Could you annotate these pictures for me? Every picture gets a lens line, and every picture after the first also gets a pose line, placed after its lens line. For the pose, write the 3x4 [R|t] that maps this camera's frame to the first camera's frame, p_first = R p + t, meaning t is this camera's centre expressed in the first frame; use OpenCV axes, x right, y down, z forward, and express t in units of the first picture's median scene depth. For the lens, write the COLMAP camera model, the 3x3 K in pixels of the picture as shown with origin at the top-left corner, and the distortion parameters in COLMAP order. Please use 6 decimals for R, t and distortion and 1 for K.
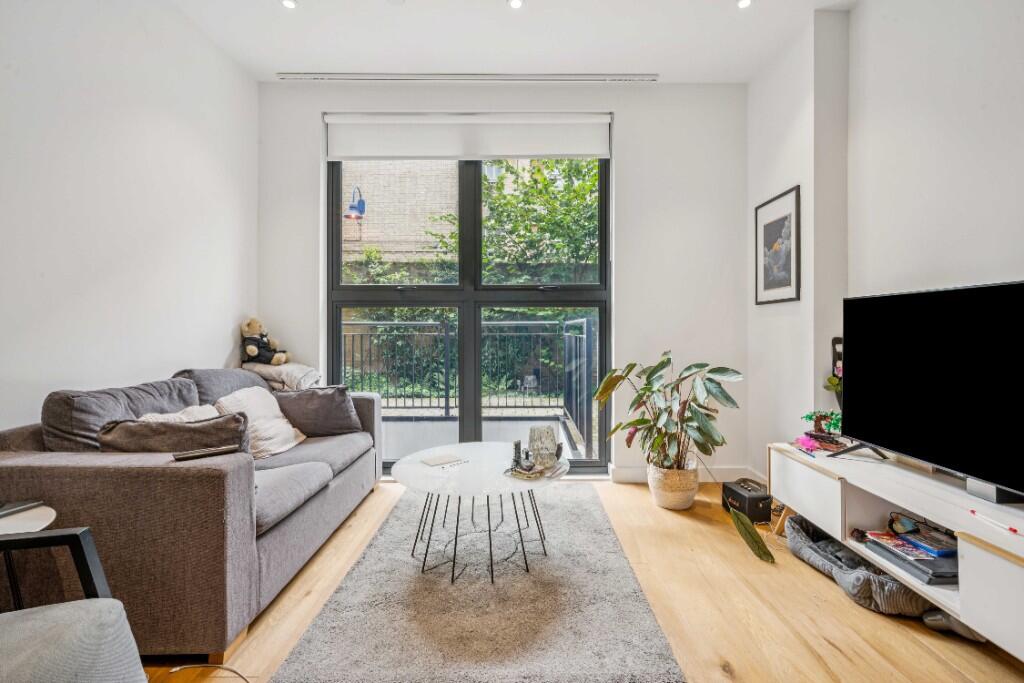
lens RADIAL K [[464.4, 0, 519.0], [0, 464.4, 332.1], [0, 0, 1]] dist [0.000762, 0.001518]
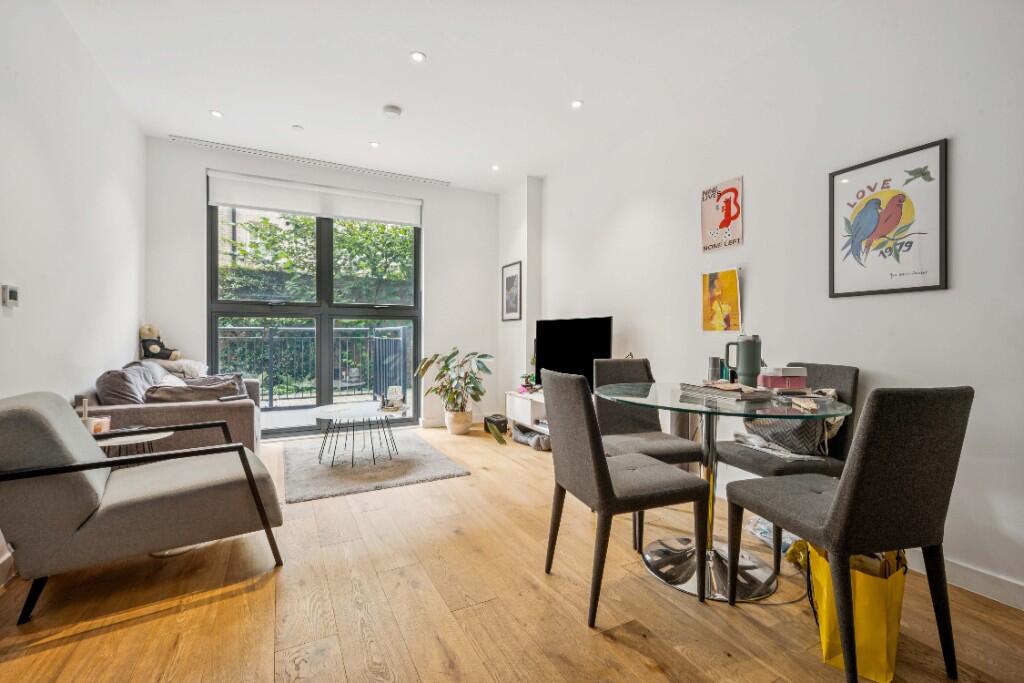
lens RADIAL K [[464.4, 0, 513.0], [0, 464.4, 336.2], [0, 0, 1]] dist [0.000762, 0.001518]
pose [[0.893597, 0.003302, 0.448858, -0.287291], [-0.002248, 0.999993, -0.002880, 0.005496], [-0.448865, 0.001565, 0.893598, -0.691584]]
